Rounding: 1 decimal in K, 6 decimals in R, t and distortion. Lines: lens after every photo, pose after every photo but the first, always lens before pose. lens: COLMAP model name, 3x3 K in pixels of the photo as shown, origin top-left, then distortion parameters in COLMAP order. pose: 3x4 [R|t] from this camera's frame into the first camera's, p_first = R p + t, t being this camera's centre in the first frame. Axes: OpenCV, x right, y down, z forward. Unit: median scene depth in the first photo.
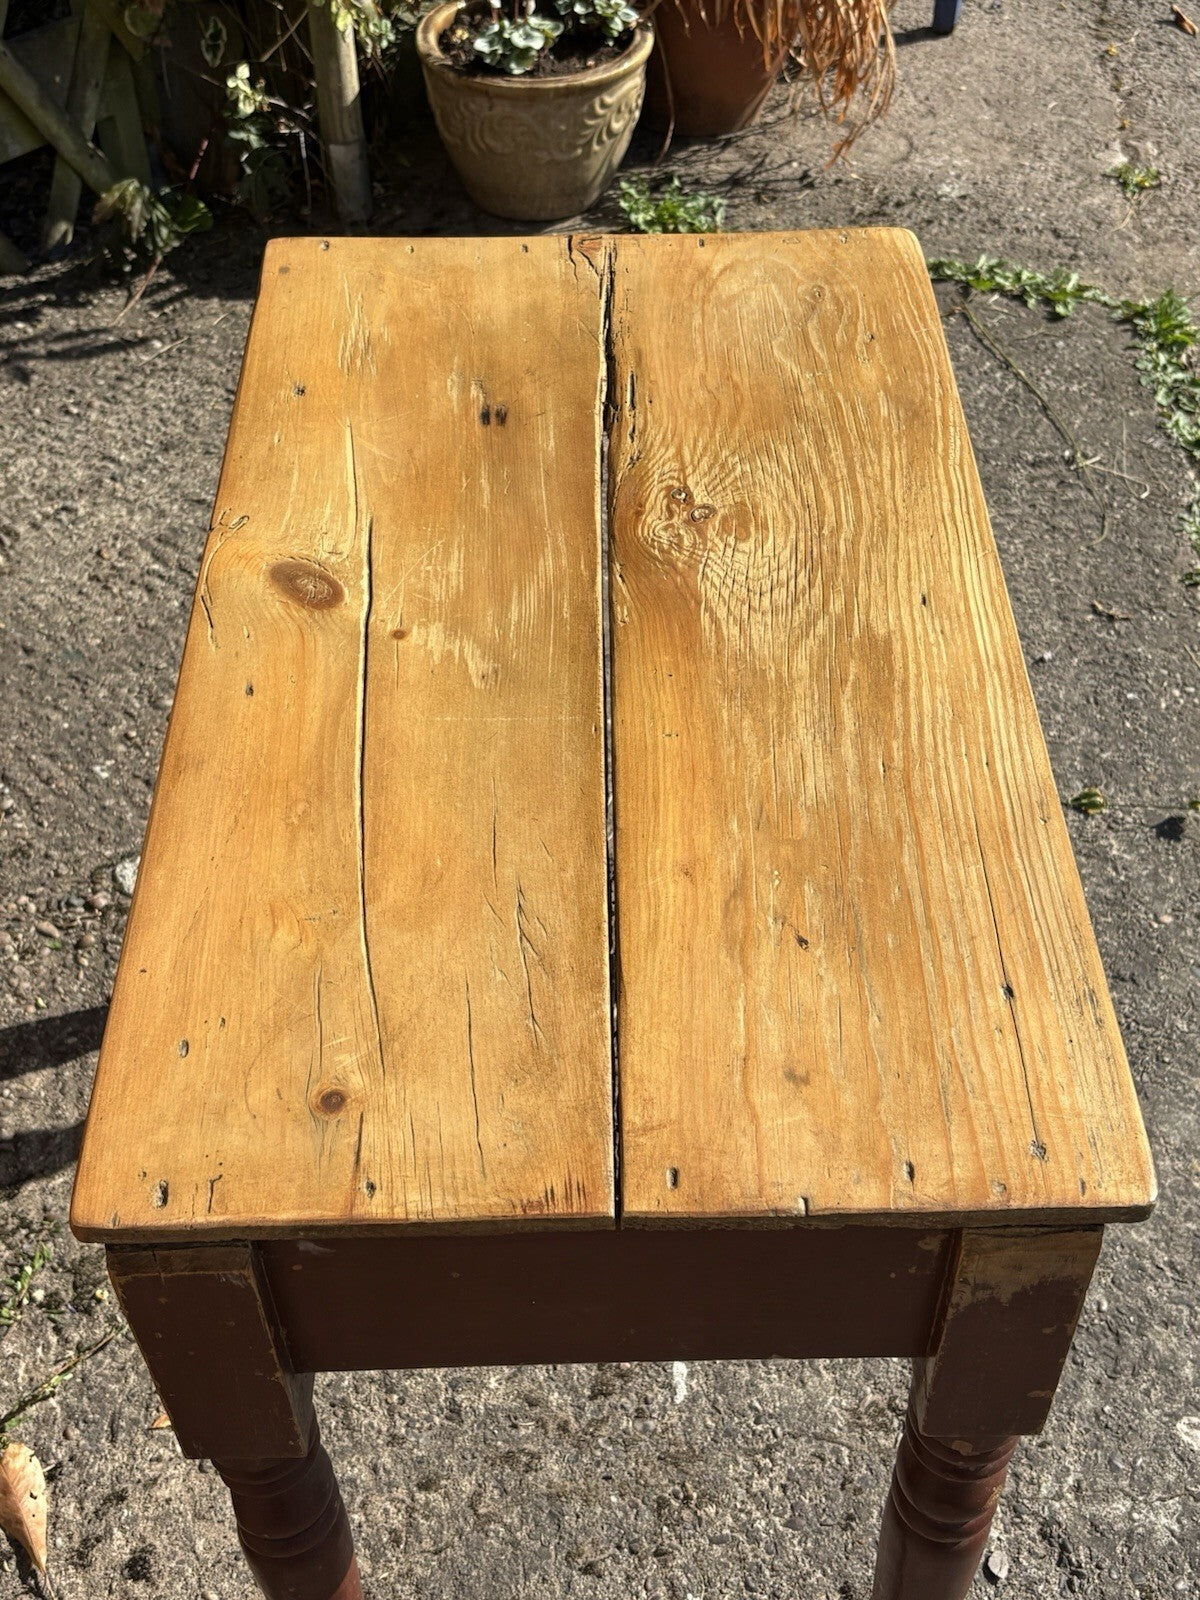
lens RADIAL K [[1947.4, 0, 600.9], [0, 1947.4, 796.6], [0, 0, 1]] dist [0.028628, 0.000000]
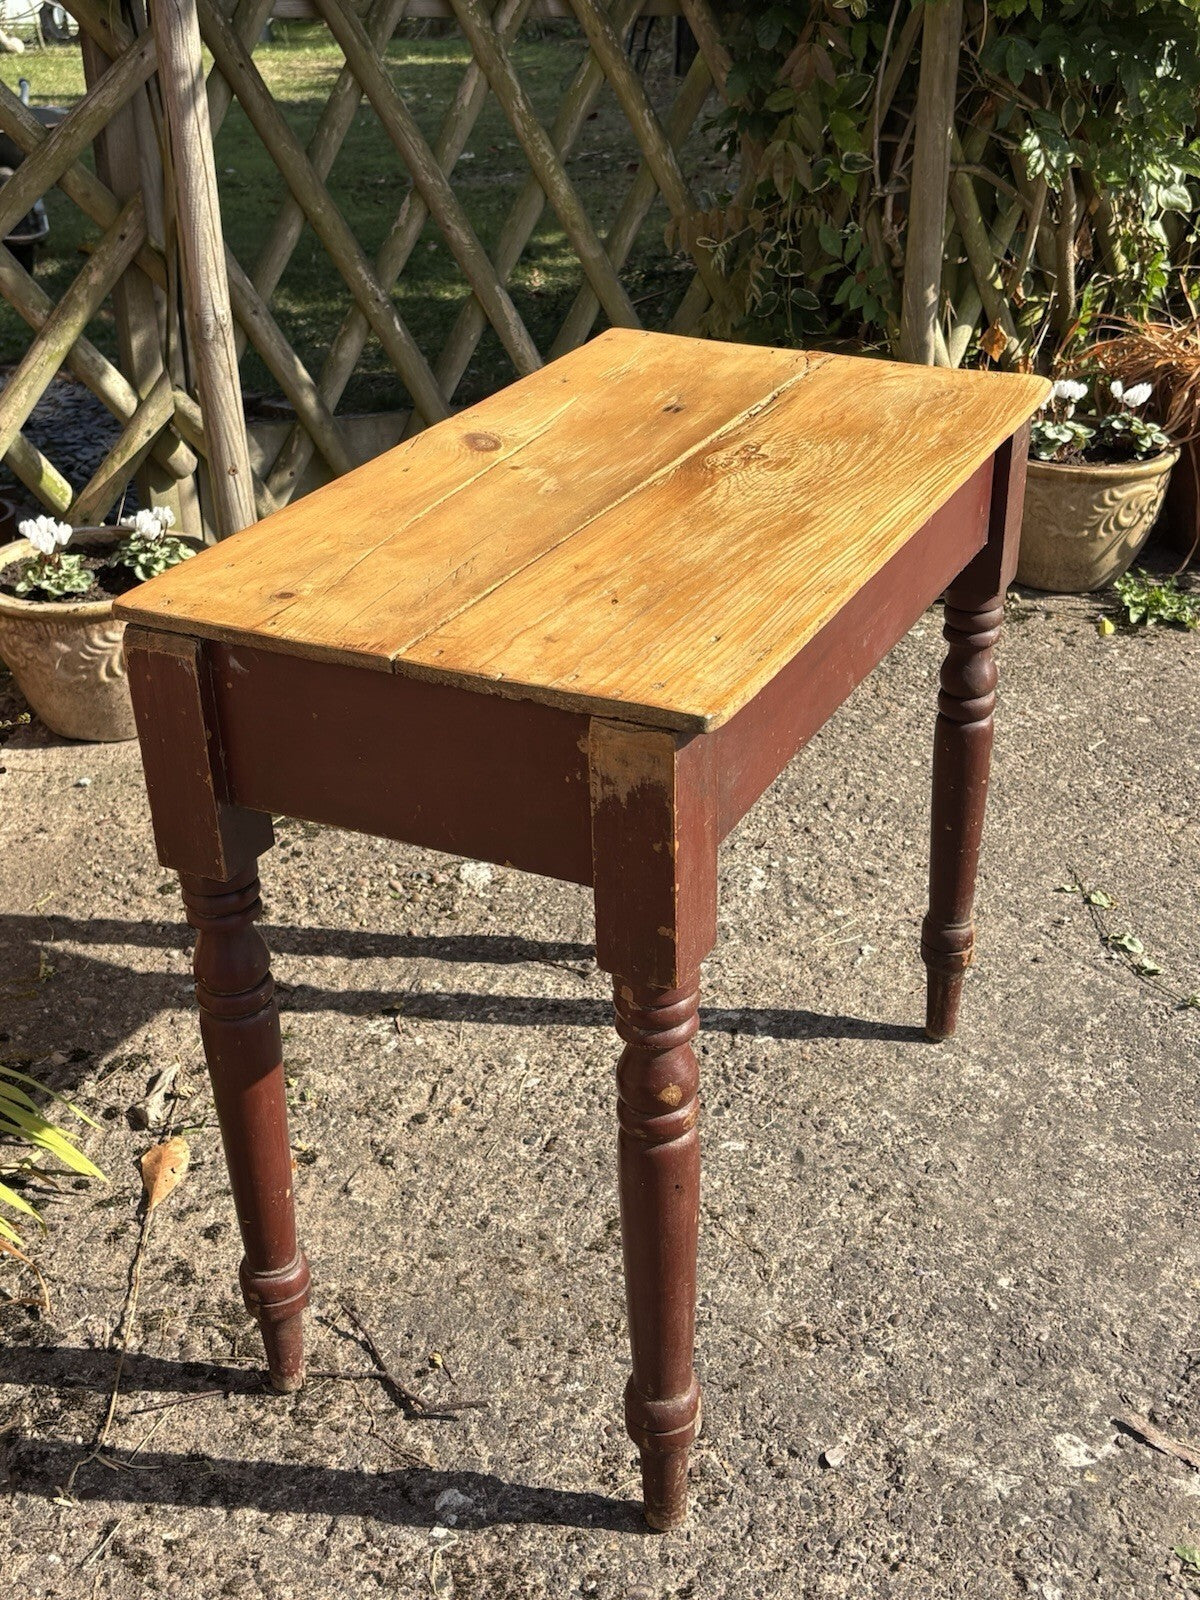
lens RADIAL K [[1947.4, 0, 636.8], [0, 1947.4, 791.1], [0, 0, 1]] dist [0.028628, 0.000000]
pose [[0.895491, 0.217760, -0.388170, 0.437134], [-0.325066, 0.915719, -0.236201, 0.332643], [0.304020, 0.337696, 0.890805, -0.152879]]
